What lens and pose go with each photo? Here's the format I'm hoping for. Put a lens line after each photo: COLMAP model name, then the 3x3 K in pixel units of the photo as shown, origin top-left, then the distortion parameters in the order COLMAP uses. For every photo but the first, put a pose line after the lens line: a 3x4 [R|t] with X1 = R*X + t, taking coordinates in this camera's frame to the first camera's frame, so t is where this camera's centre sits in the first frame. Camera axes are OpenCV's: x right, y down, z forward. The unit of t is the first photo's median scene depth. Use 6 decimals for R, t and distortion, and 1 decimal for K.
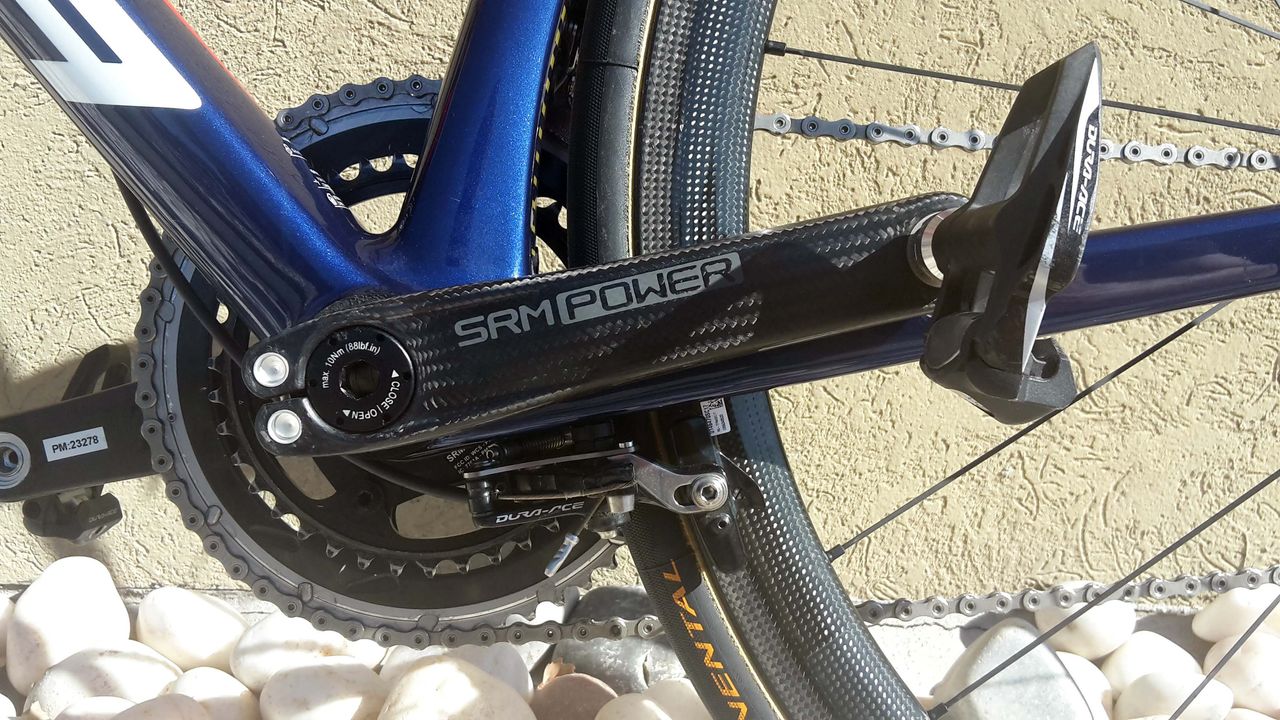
lens RADIAL K [[1131.4, 0, 645.3], [0, 1131.4, 367.4], [0, 0, 1]] dist [0.082833, -0.173458]
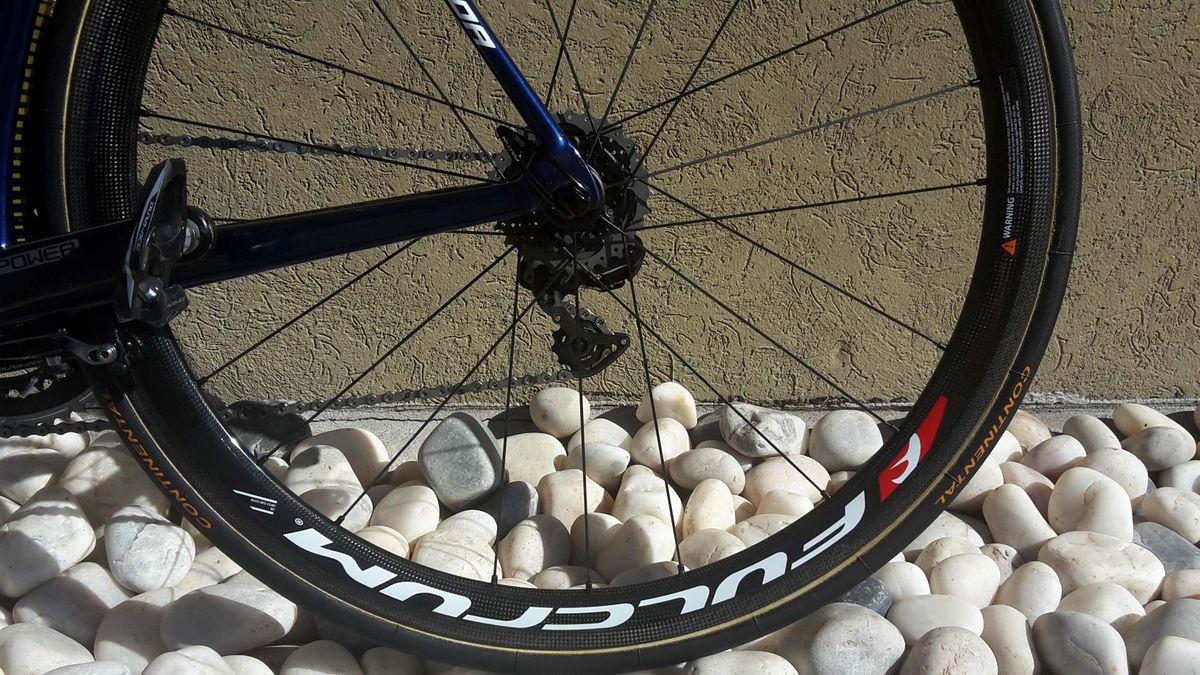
lens RADIAL K [[1050.2, 0, 605.7], [0, 1050.2, 334.9], [0, 0, 1]] dist [0.075704, -0.168374]
pose [[0.999001, -0.025544, 0.036658, 0.442182], [0.020519, 0.991111, 0.131442, -0.074788], [-0.039690, -0.130559, 0.990646, -0.436101]]
